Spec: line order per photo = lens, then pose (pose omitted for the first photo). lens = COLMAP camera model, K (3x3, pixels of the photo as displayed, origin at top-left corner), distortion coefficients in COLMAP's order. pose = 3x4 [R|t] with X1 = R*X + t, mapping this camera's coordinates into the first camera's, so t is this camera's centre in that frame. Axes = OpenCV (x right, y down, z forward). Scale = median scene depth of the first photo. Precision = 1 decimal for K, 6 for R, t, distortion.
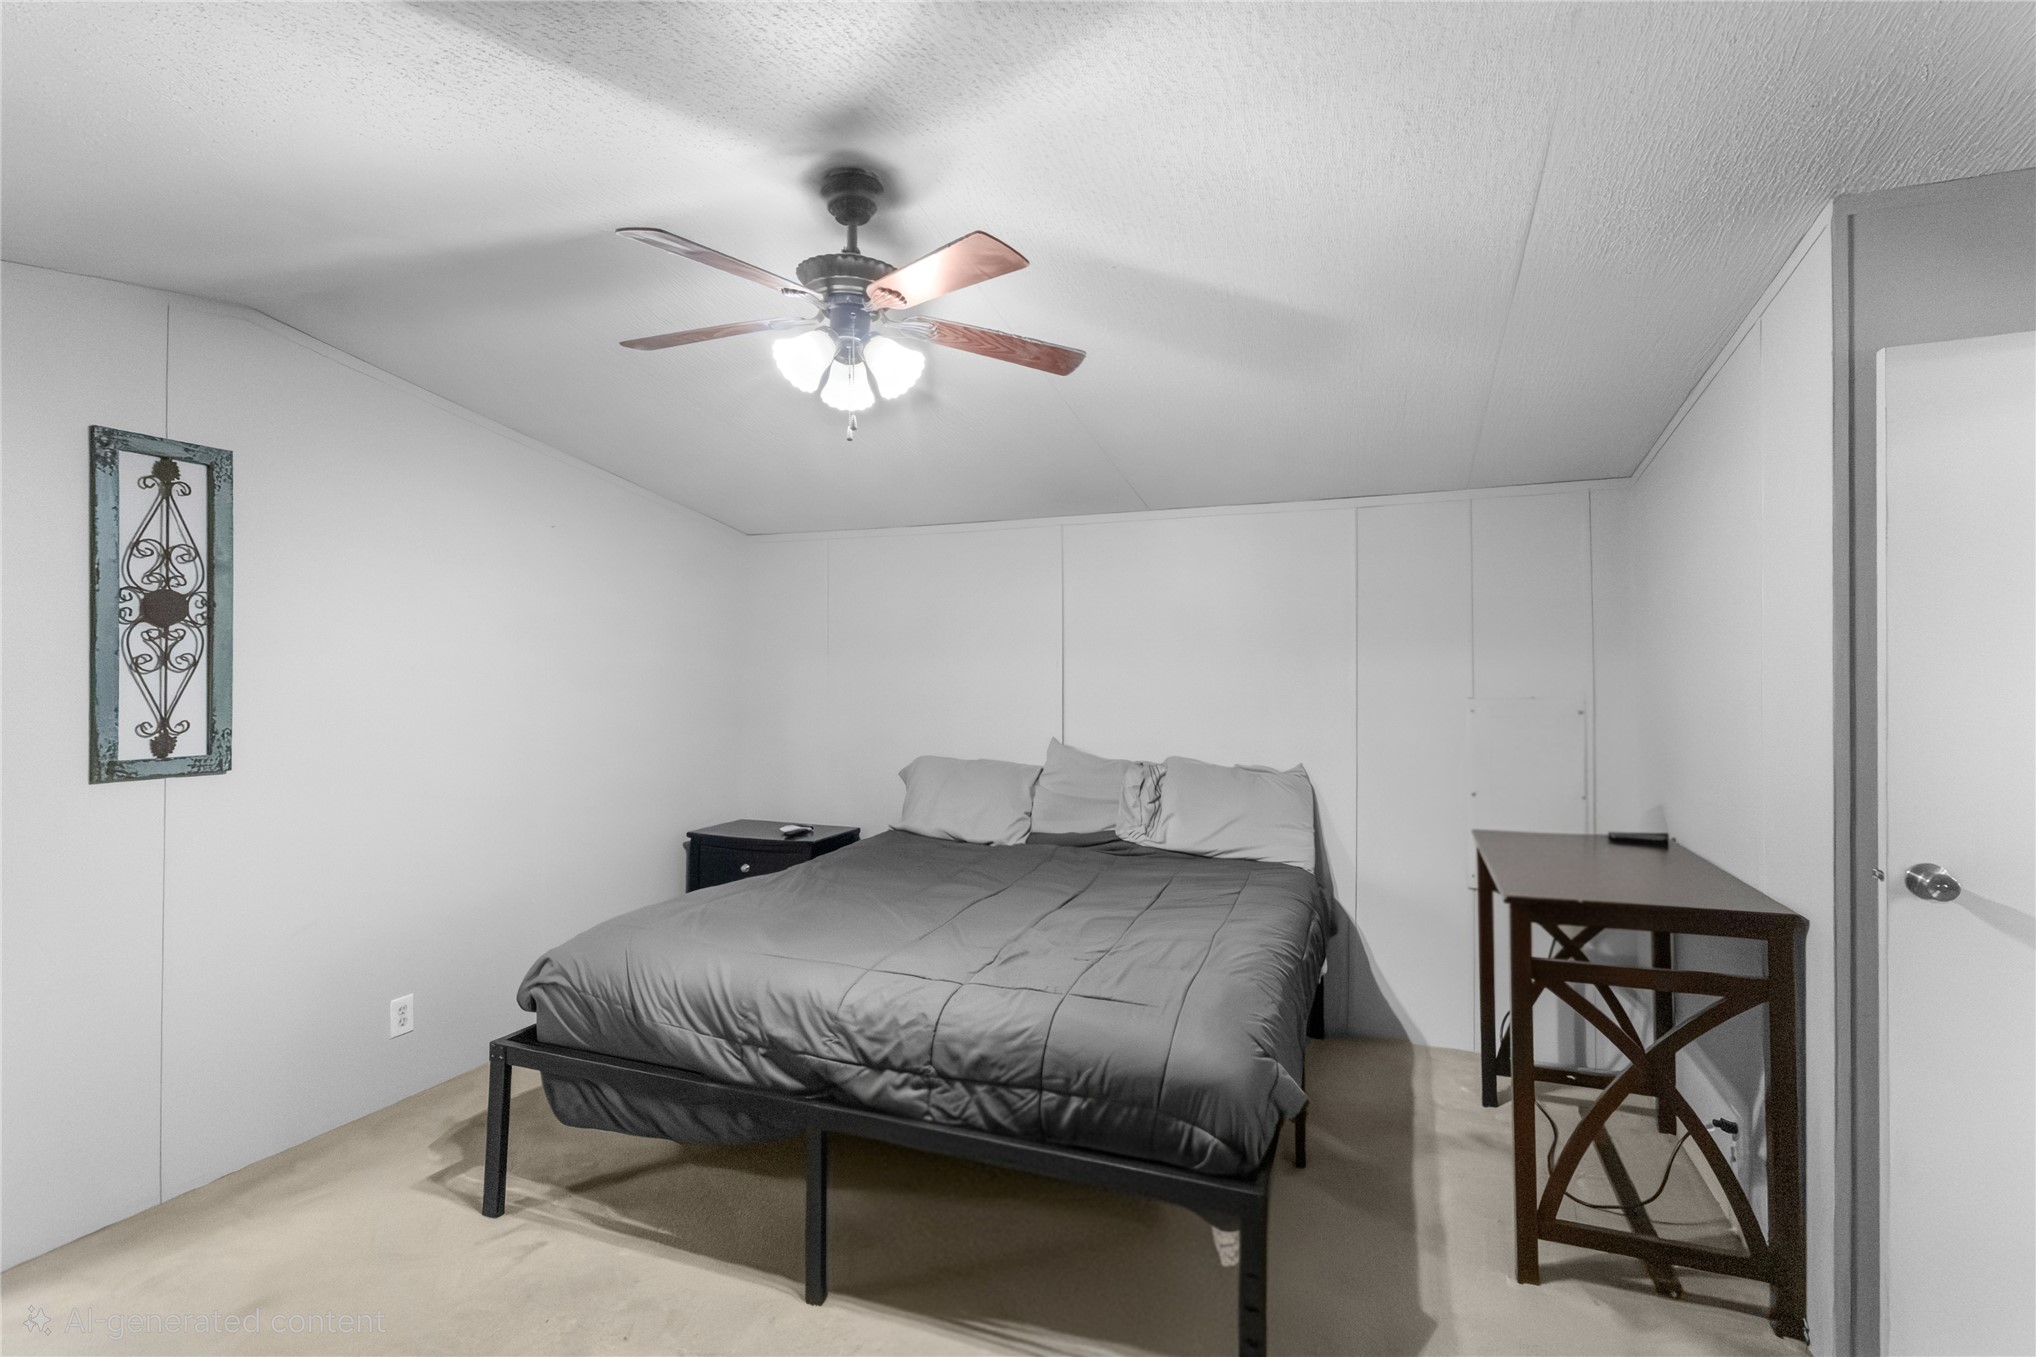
lens RADIAL K [[942.0, 0, 1014.6], [0, 942.0, 674.0], [0, 0, 1]] dist [0.002524, 0.001399]
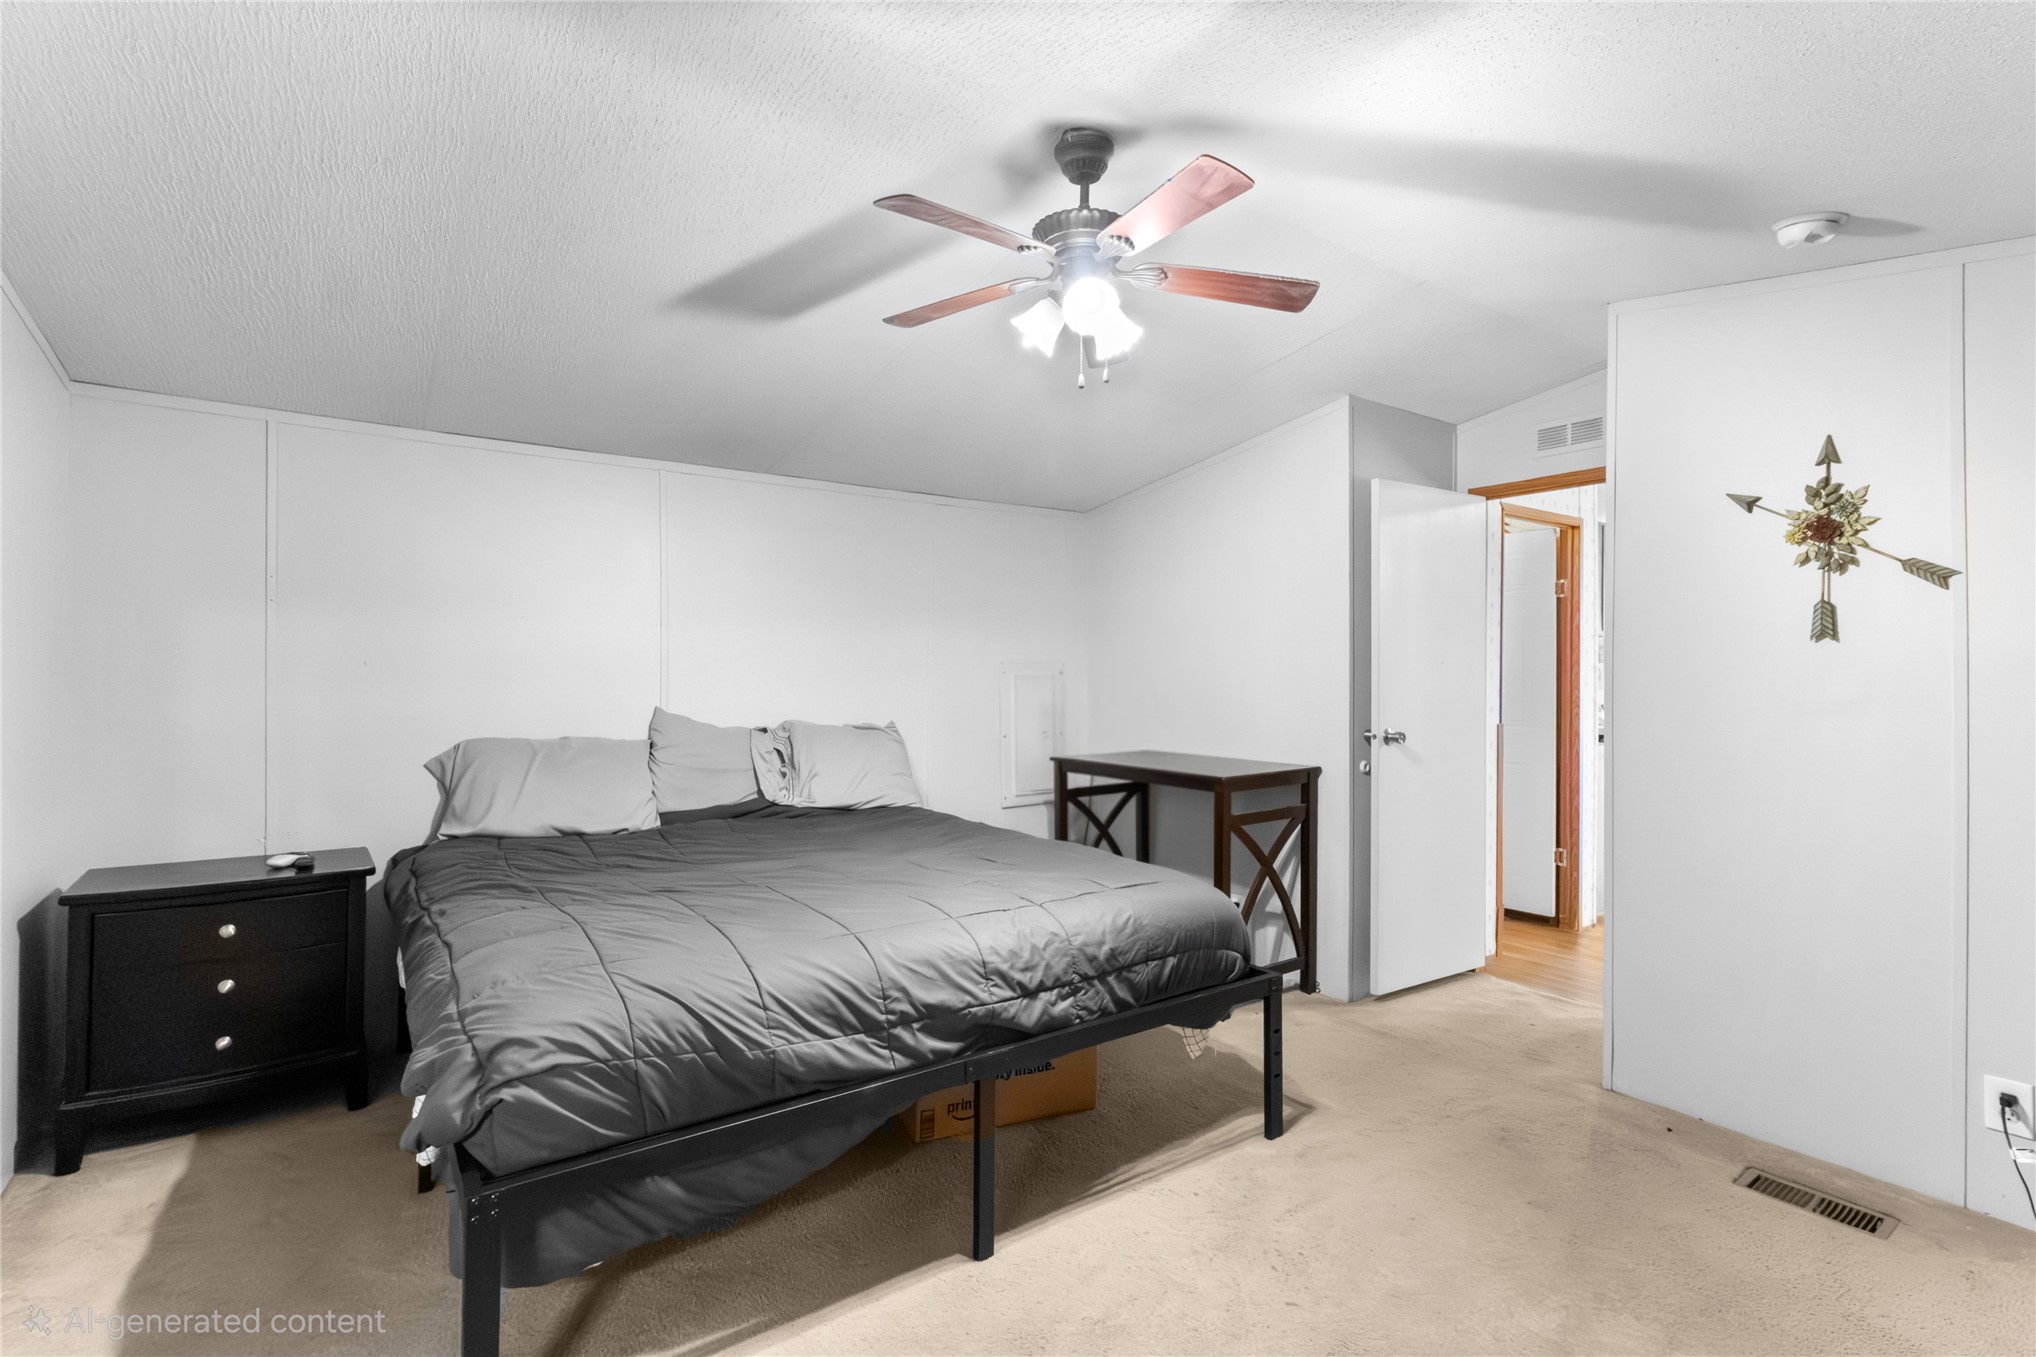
lens RADIAL K [[942.0, 0, 1011.8], [0, 942.0, 669.4], [0, 0, 1]] dist [0.002524, 0.001399]
pose [[0.556039, 0.001158, 0.831155, -1.018790], [-0.003732, 0.999992, 0.001104, 0.058318], [-0.831148, -0.003716, 0.556039, 0.441004]]
